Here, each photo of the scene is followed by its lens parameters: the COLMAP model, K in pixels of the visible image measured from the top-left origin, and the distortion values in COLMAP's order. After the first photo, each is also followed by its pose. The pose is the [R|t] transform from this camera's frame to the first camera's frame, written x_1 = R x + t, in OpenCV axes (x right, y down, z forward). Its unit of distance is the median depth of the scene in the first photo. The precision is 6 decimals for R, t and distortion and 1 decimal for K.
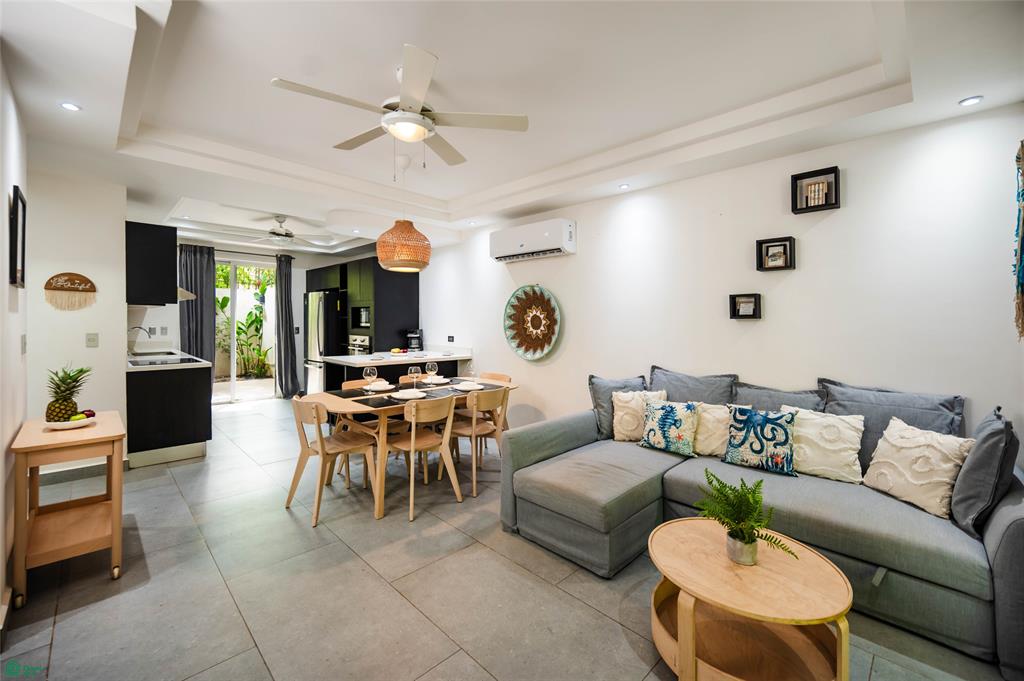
lens RADIAL K [[418.2, 0, 511.3], [0, 418.2, 327.9], [0, 0, 1]] dist [0.000994, 0.000275]
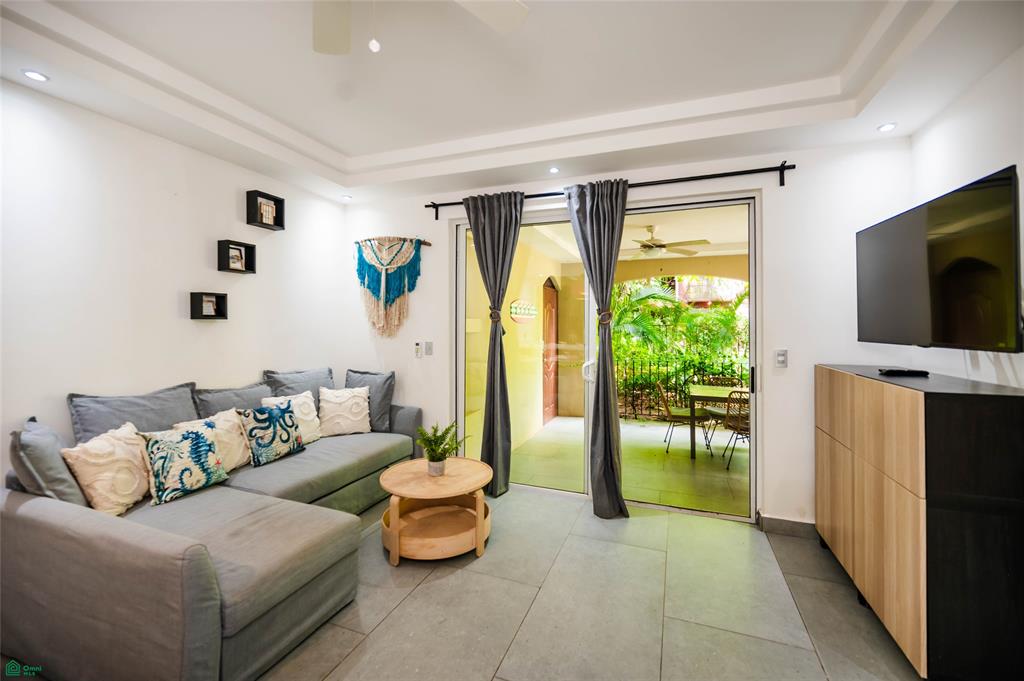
lens RADIAL K [[418.2, 0, 514.3], [0, 418.2, 318.2], [0, 0, 1]] dist [0.000994, 0.000275]
pose [[-0.400905, 0.004202, 0.916110, -0.628752], [0.004854, 0.999985, -0.002463, -0.020789], [-0.916107, 0.003460, -0.400920, 0.838837]]
